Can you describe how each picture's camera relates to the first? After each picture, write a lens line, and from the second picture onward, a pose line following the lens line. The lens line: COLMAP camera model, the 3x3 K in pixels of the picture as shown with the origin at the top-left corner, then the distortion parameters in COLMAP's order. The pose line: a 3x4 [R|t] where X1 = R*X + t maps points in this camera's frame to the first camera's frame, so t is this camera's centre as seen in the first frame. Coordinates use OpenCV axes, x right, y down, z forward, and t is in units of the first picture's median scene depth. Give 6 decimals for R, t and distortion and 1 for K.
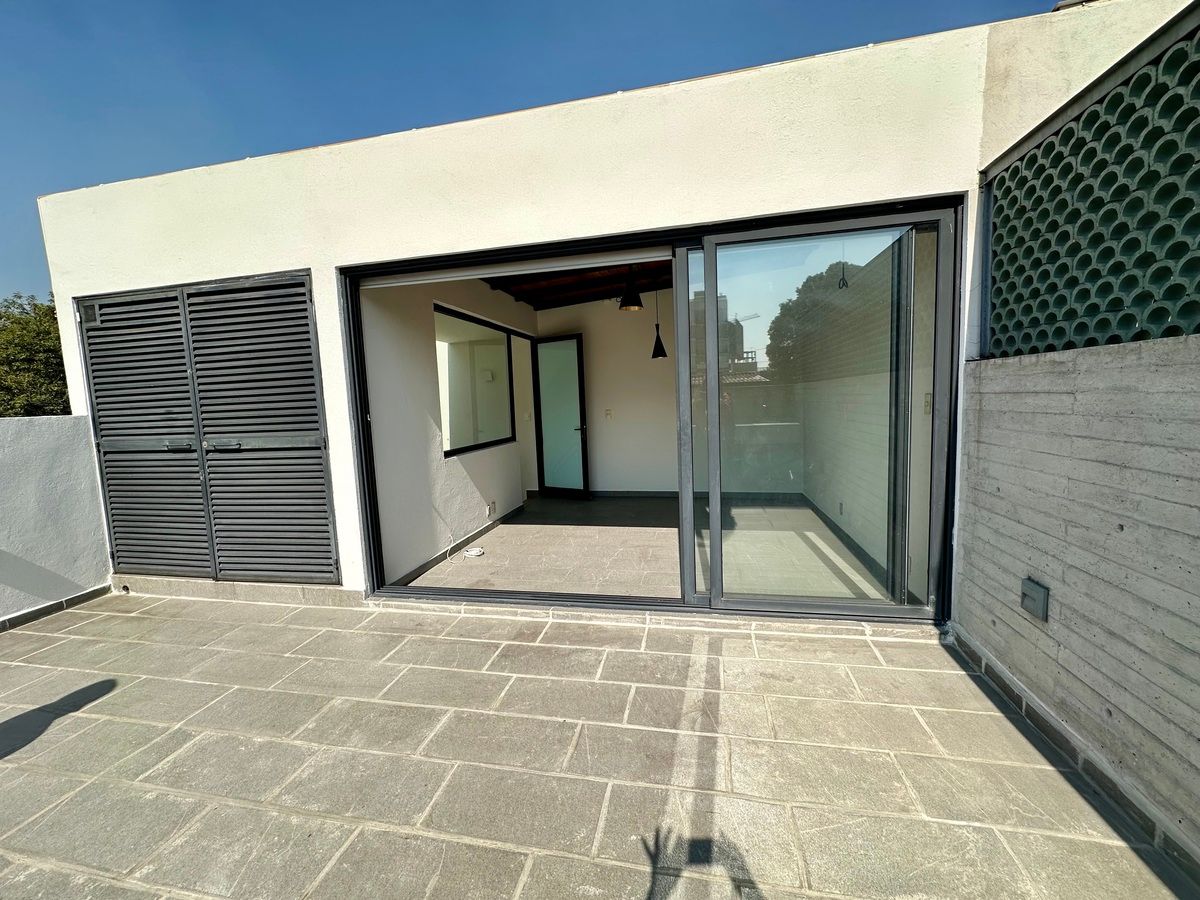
lens RADIAL K [[479.9, 0, 599.9], [0, 479.9, 446.9], [0, 0, 1]] dist [-0.003330, 0.000985]
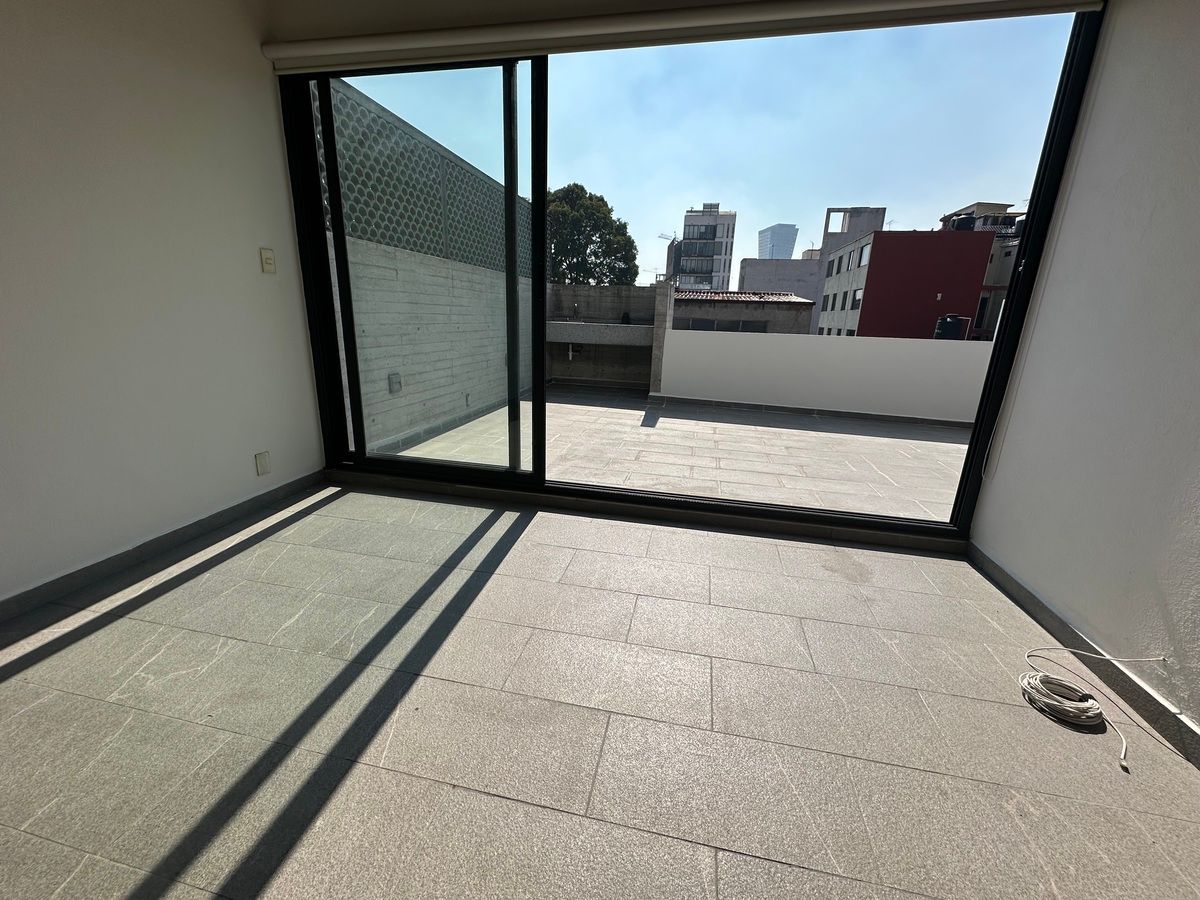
lens RADIAL K [[481.9, 0, 598.8], [0, 481.9, 447.8], [0, 0, 1]] dist [-0.005897, 0.000117]
pose [[-0.999942, 0.007421, 0.007777, 0.057505], [0.009723, 0.932918, 0.359956, -0.073742], [-0.004584, 0.360011, -0.932937, 1.753584]]
